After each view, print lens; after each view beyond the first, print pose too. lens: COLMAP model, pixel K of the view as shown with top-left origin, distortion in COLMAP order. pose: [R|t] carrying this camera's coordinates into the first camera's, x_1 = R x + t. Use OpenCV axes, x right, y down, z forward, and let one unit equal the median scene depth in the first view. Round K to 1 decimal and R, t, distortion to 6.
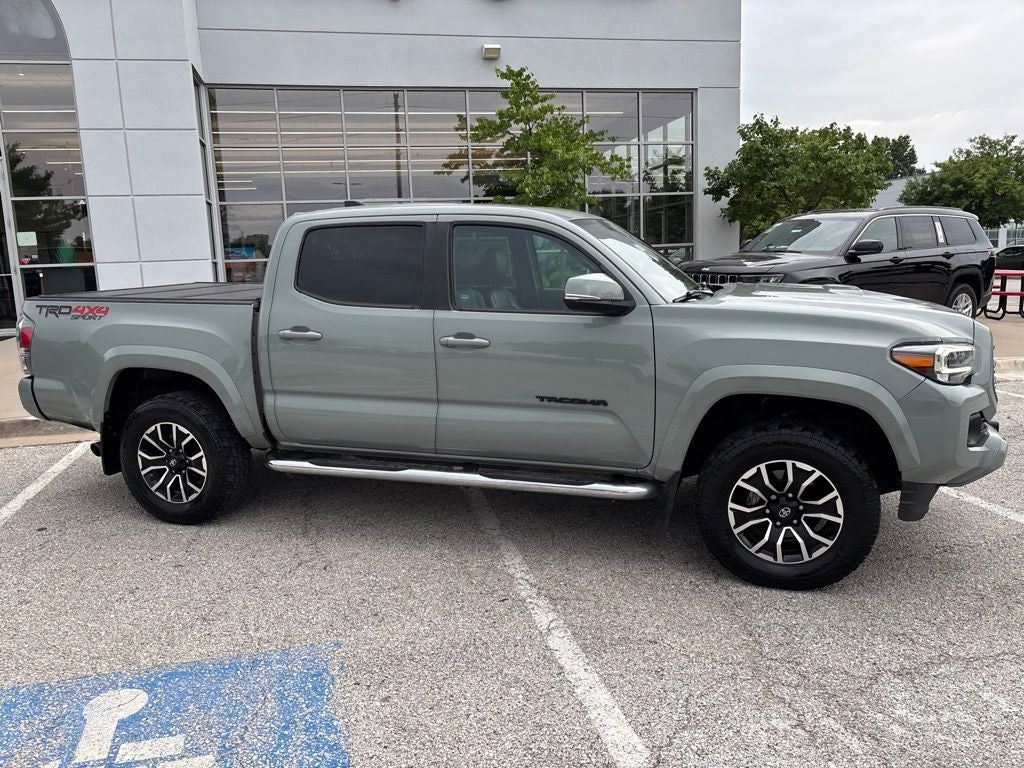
lens RADIAL K [[783.0, 0, 510.6], [0, 783.0, 372.0], [0, 0, 1]] dist [0.048140, -0.058198]
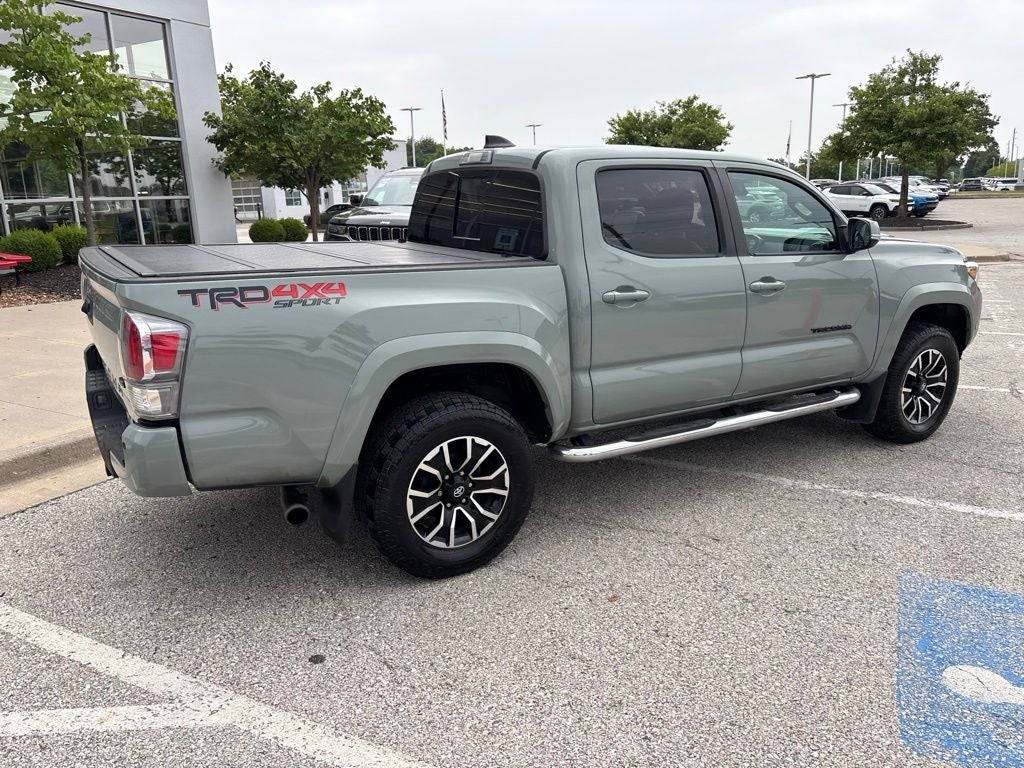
lens RADIAL K [[783.0, 0, 509.0], [0, 783.0, 383.8], [0, 0, 1]] dist [0.054407, -0.071589]
pose [[0.640722, -0.164251, 0.749998, -0.970847], [0.115056, 0.986359, 0.117722, -0.065351], [-0.759103, 0.010865, 0.650880, 0.523074]]
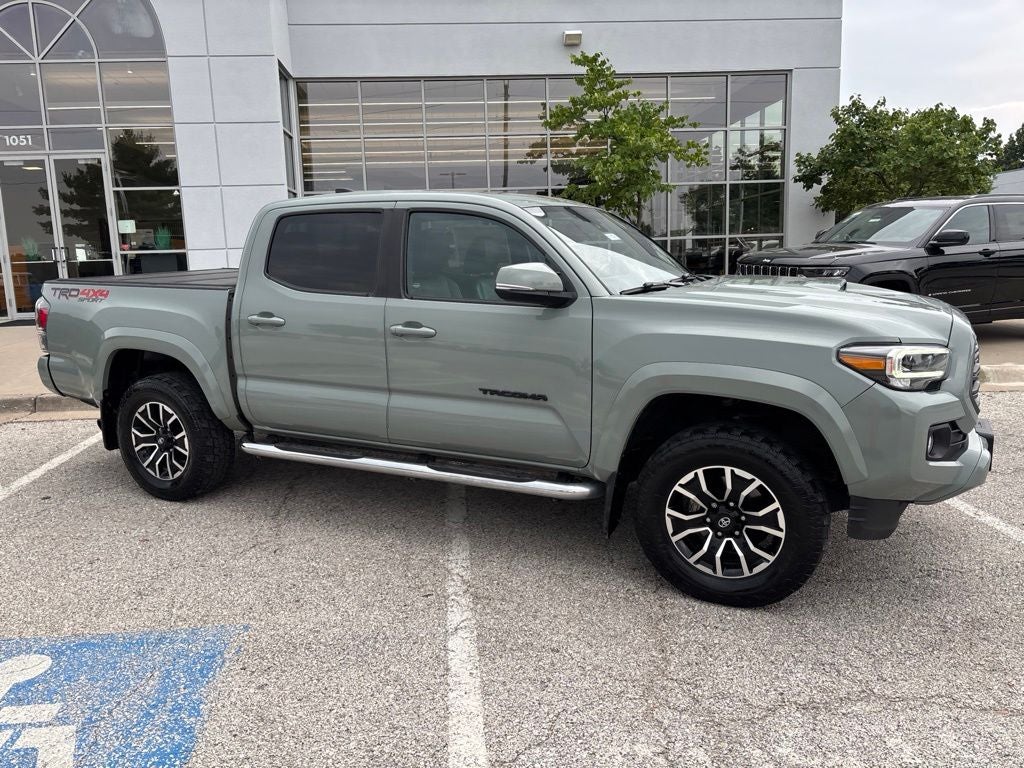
lens RADIAL K [[783.0, 0, 510.6], [0, 783.0, 372.0], [0, 0, 1]] dist [0.048140, -0.058198]
pose [[0.989180, 0.030035, -0.143599, 0.184640], [-0.028325, 0.999502, 0.013933, -0.003754], [0.143946, -0.009715, 0.989538, 0.039409]]
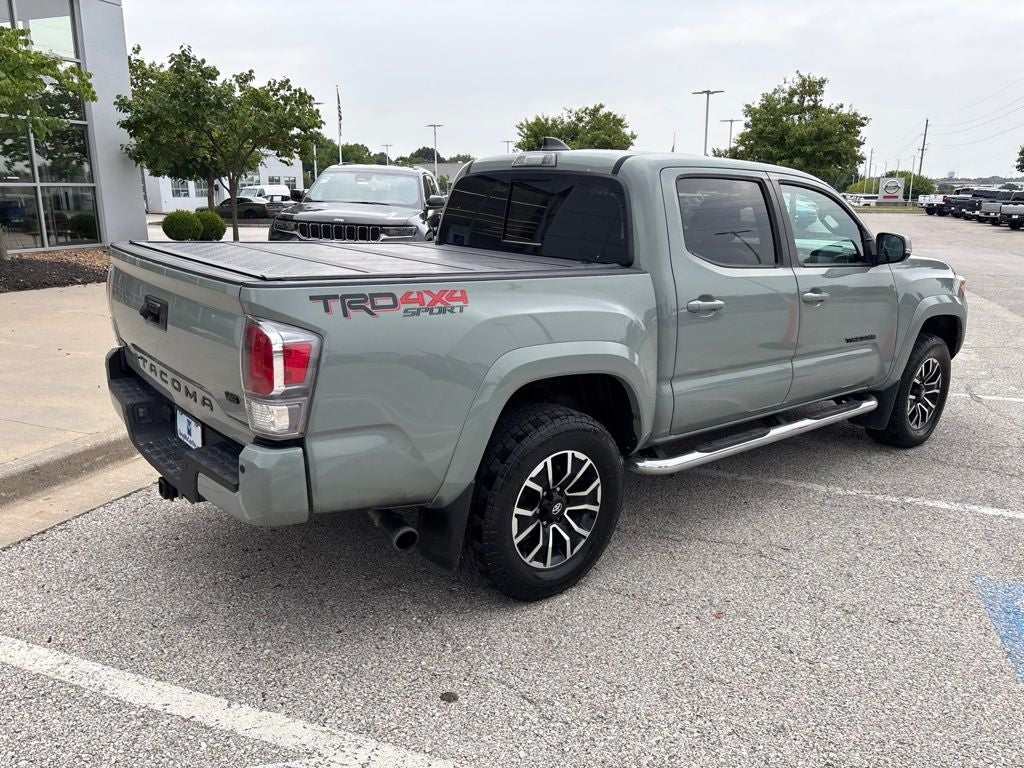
lens RADIAL K [[783.0, 0, 510.6], [0, 783.0, 372.0], [0, 0, 1]] dist [0.048140, -0.058198]
pose [[0.526418, -0.151798, 0.836565, -1.059388], [0.096712, 0.988237, 0.118463, -0.093338], [-0.844708, 0.018545, 0.534907, 0.700798]]
